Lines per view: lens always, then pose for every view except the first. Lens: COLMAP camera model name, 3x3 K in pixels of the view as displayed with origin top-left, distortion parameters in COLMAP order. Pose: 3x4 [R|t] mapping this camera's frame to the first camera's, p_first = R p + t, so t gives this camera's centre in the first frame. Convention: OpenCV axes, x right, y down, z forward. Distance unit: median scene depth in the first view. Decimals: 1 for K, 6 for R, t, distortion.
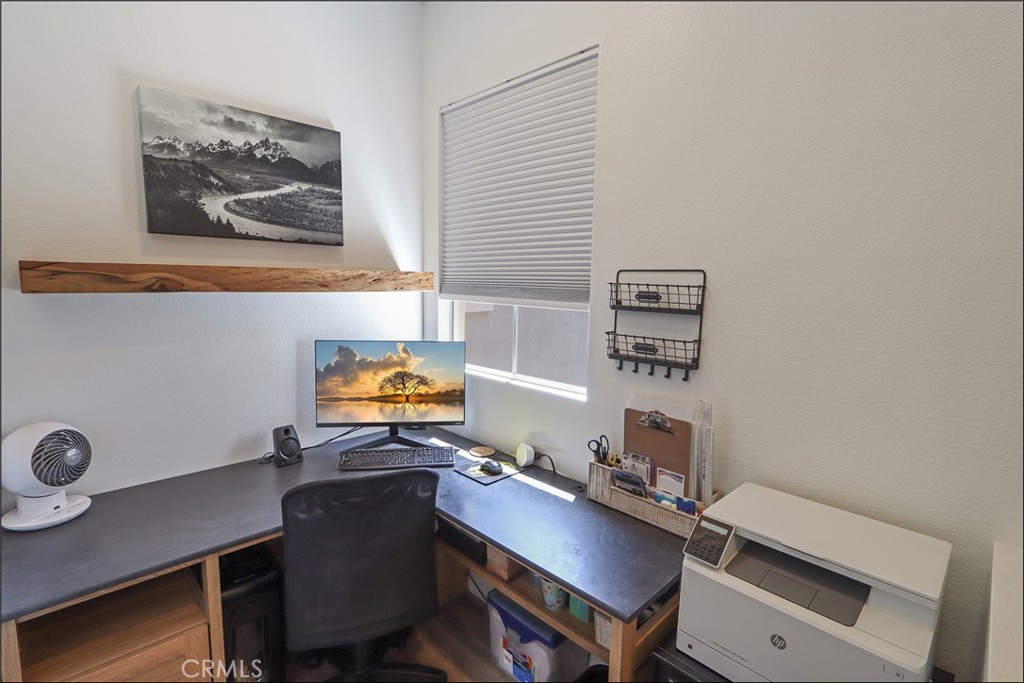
lens RADIAL K [[481.7, 0, 512.2], [0, 481.7, 338.2], [0, 0, 1]] dist [-0.017749, 0.002799]
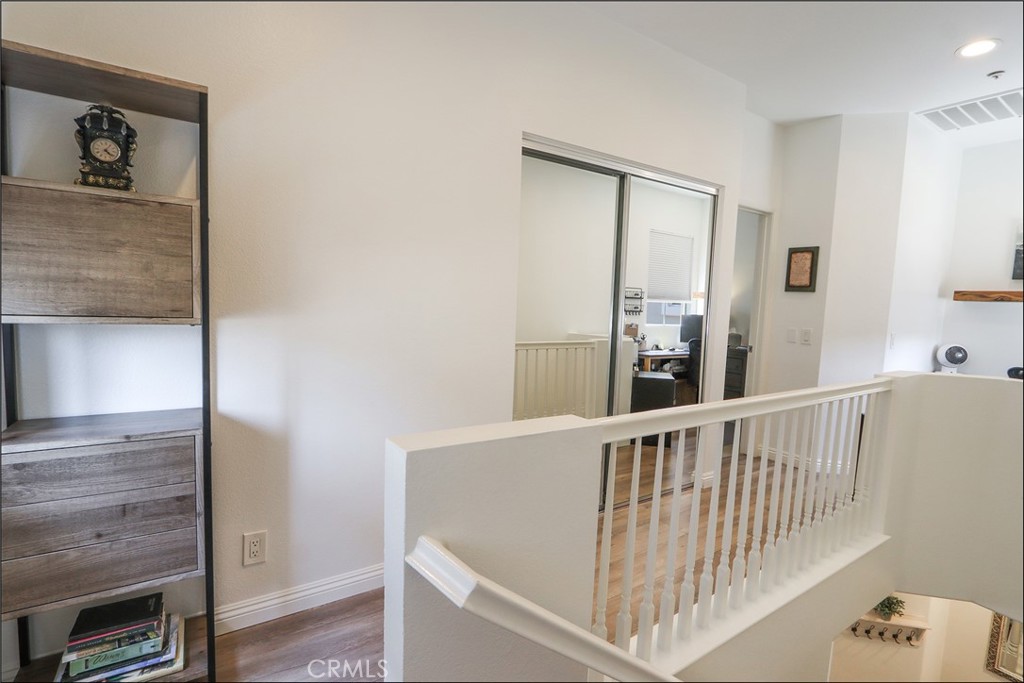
lens RADIAL K [[481.7, 0, 512.4], [0, 481.7, 338.9], [0, 0, 1]] dist [-0.017749, 0.002799]
pose [[-0.195108, 0.062157, -0.978810, 2.489883], [-0.153011, 0.983841, 0.092977, 0.290974], [0.968773, 0.167910, -0.182444, -1.174125]]
